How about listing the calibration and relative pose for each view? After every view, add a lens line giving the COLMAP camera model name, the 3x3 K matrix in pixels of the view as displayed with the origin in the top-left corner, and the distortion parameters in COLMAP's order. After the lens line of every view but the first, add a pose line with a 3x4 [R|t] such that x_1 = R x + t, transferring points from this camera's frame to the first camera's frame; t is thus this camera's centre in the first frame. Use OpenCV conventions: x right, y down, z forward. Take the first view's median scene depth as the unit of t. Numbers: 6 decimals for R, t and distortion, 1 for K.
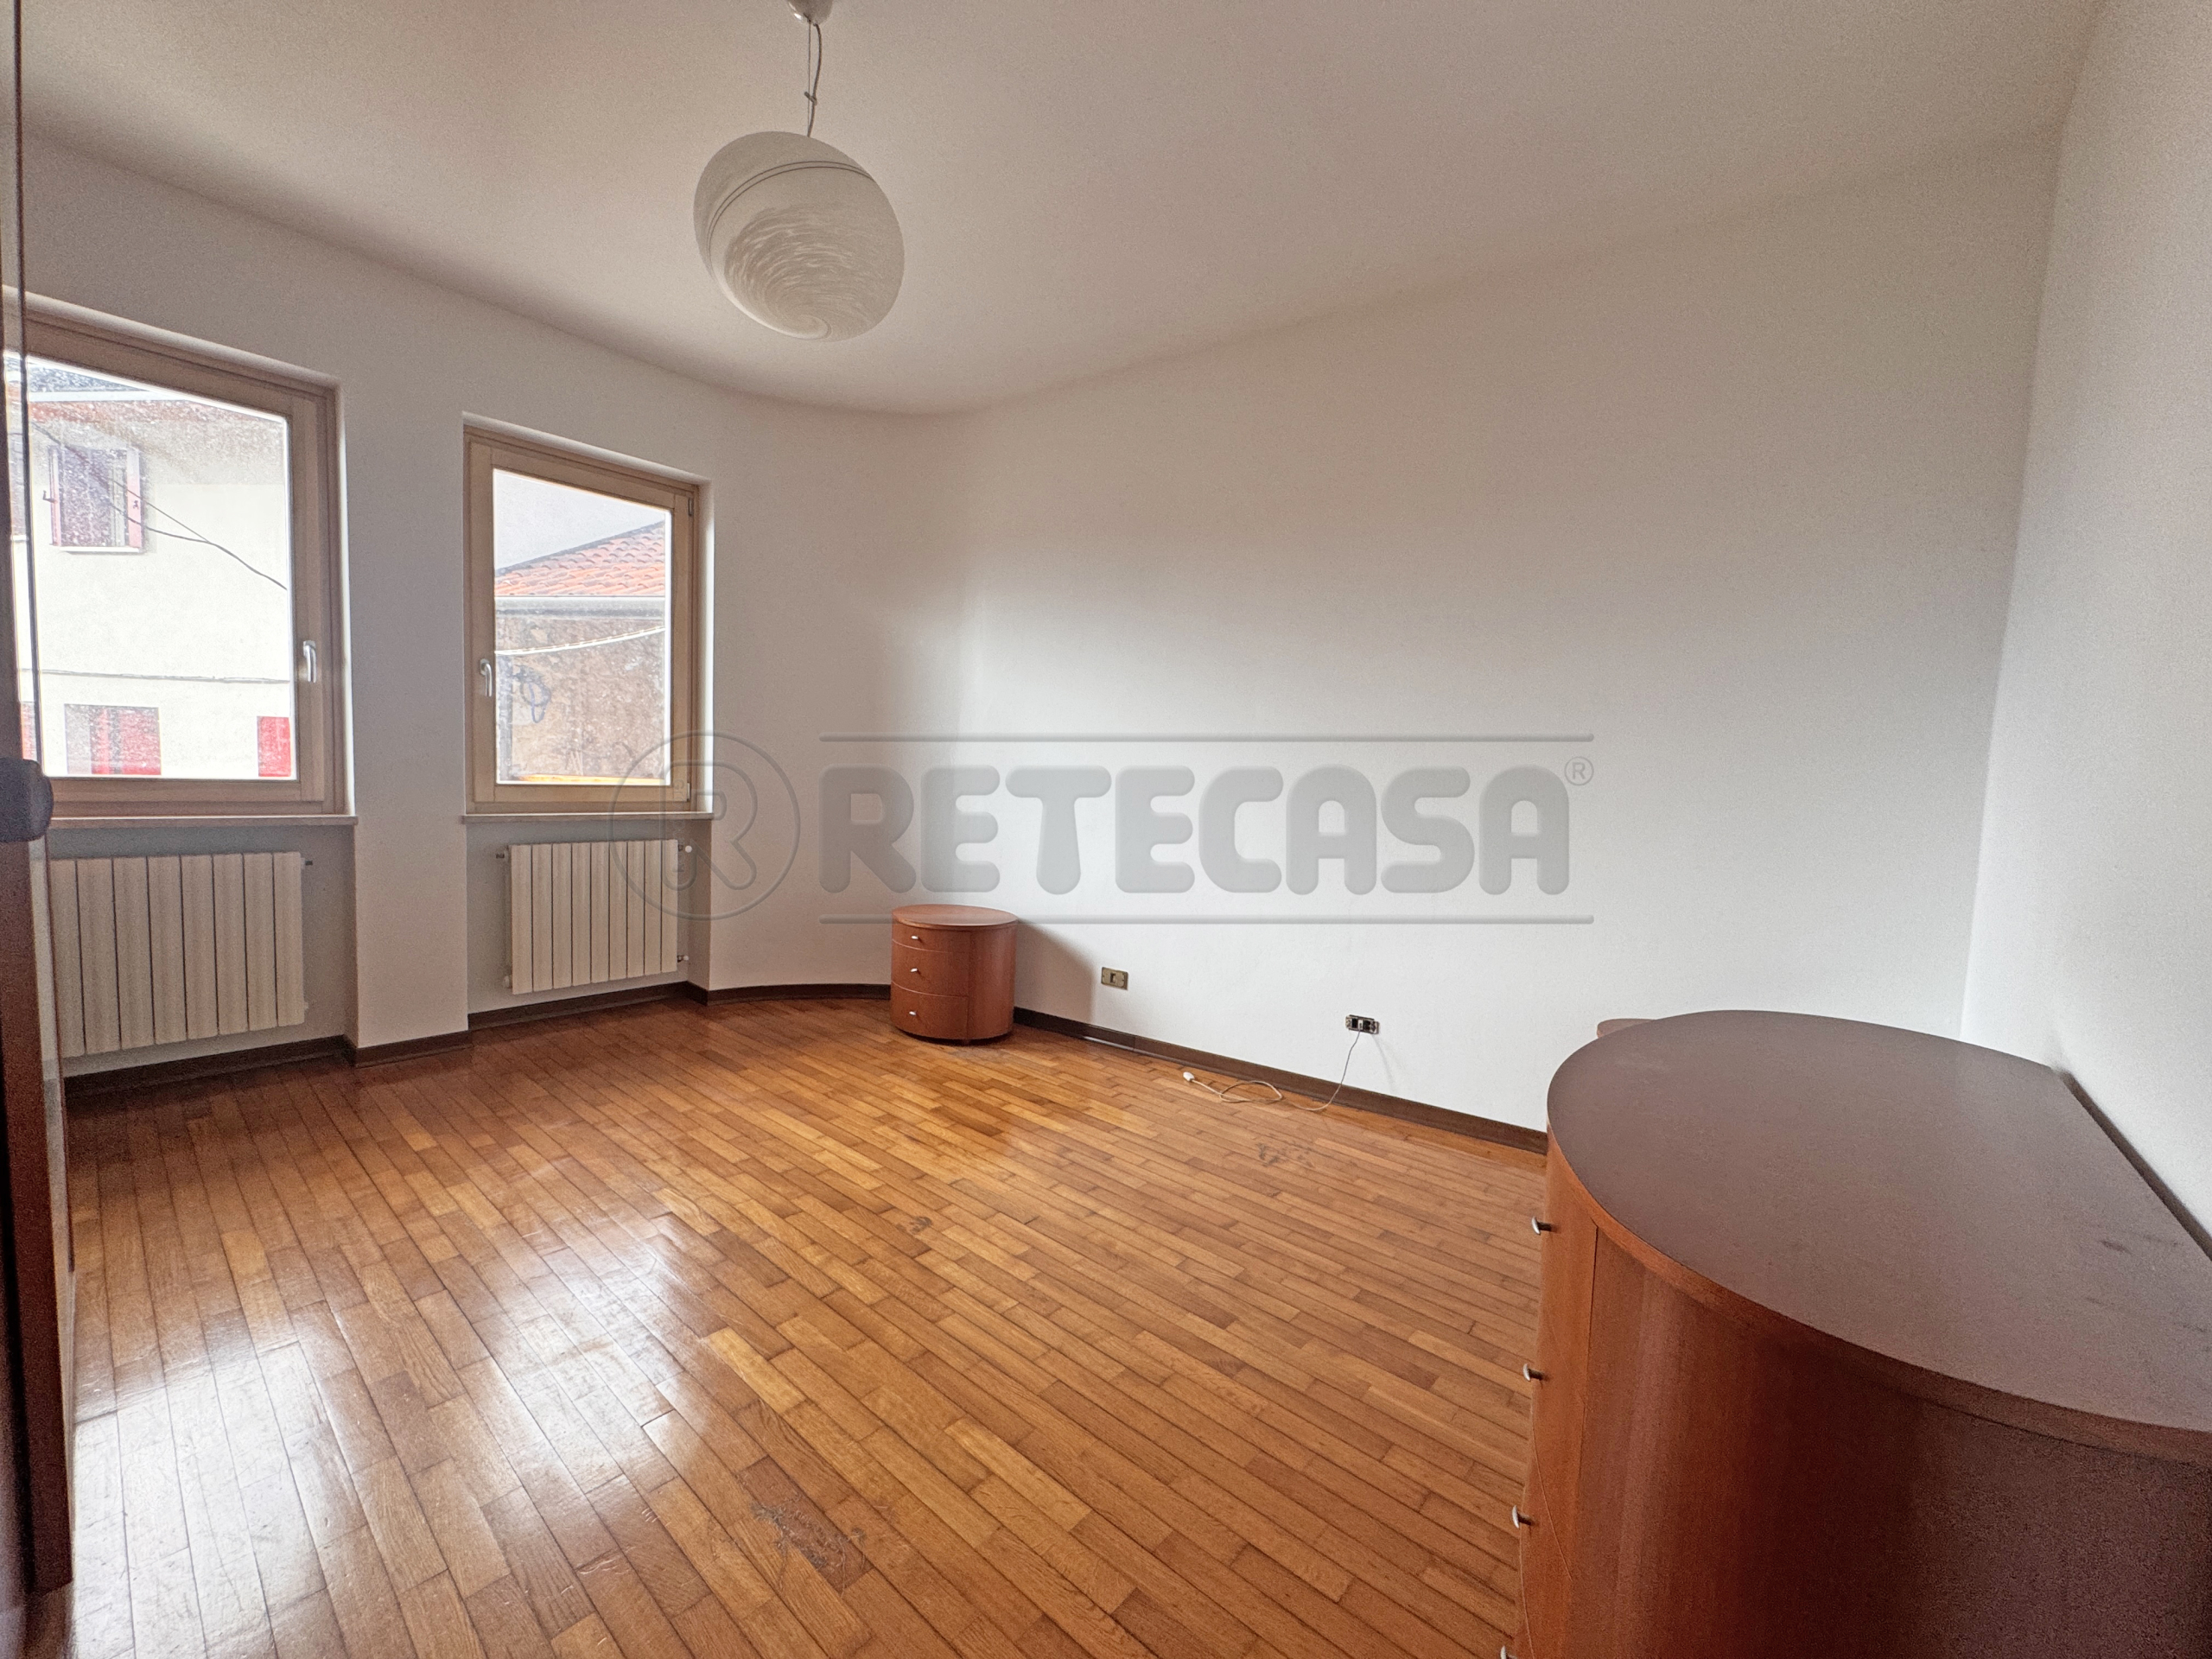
lens RADIAL K [[883.8, 0, 1106.0], [0, 883.8, 829.5], [0, 0, 1]] dist [-0.001615, 0.000130]
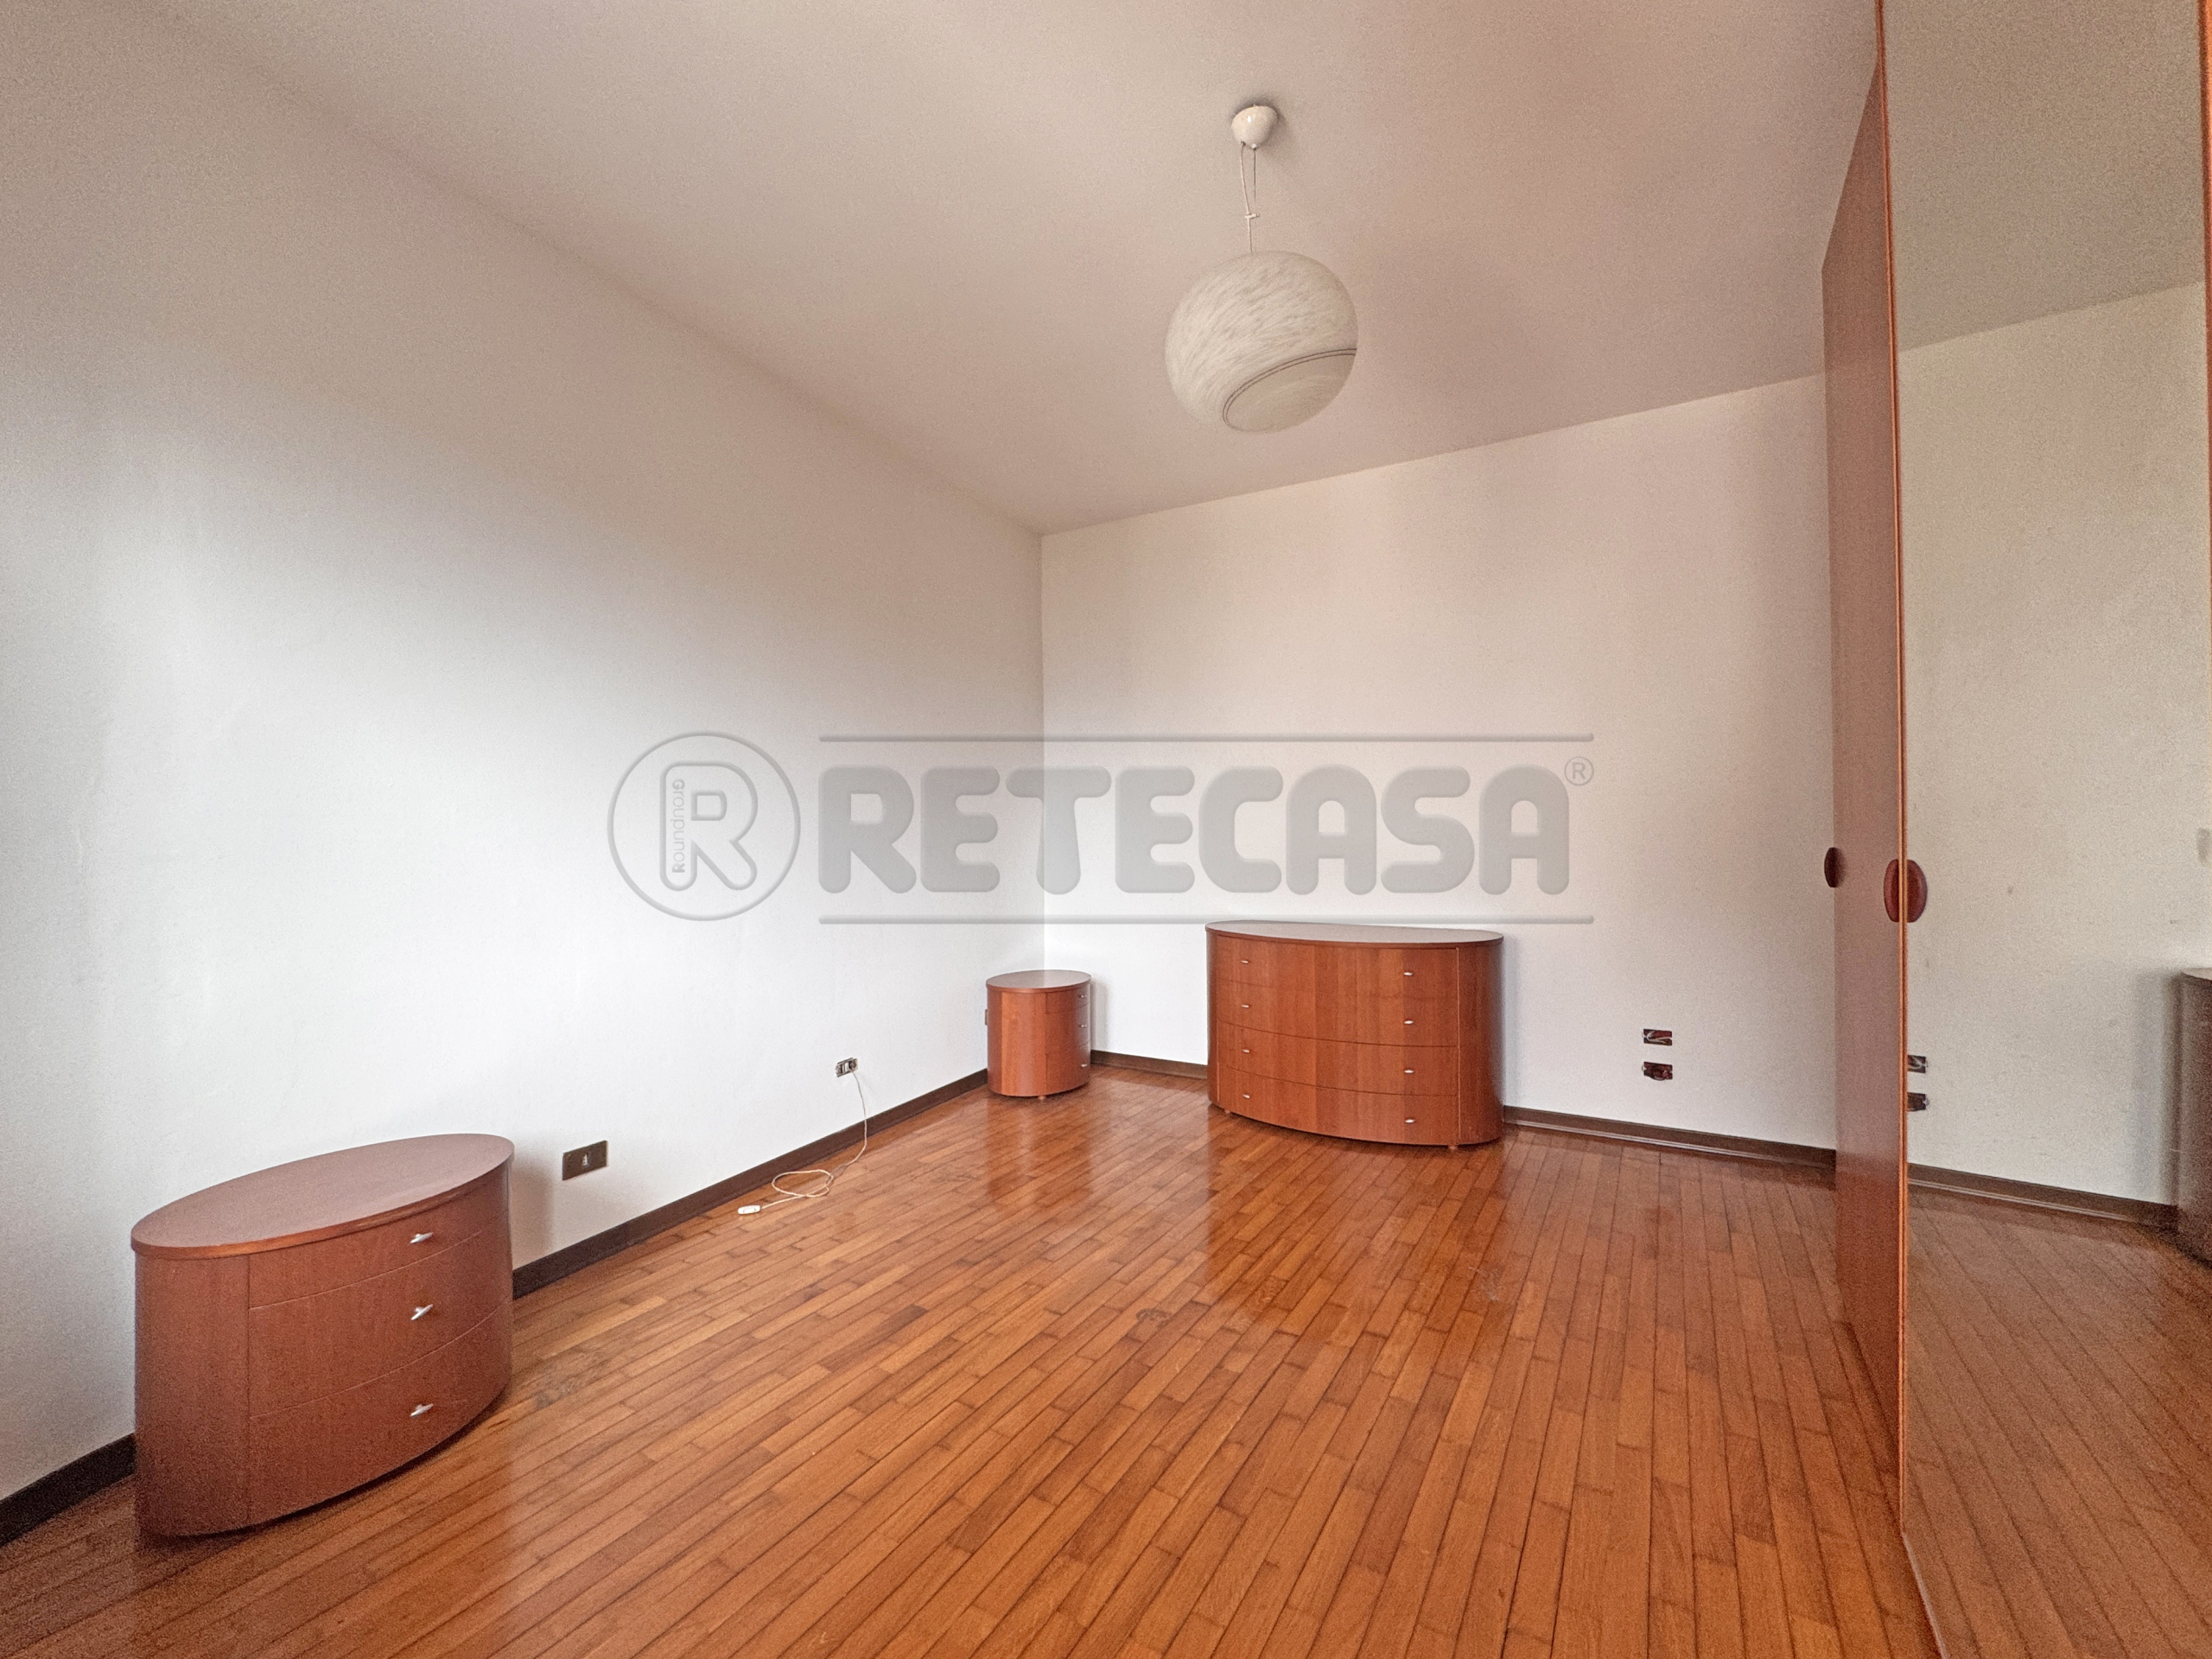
lens RADIAL K [[883.8, 0, 1106.0], [0, 883.8, 829.5], [0, 0, 1]] dist [-0.001615, 0.000130]
pose [[-0.135745, -0.033615, 0.990173, -0.896673], [0.072162, 0.996434, 0.043721, -0.103181], [-0.988112, 0.077388, -0.132835, 0.886976]]
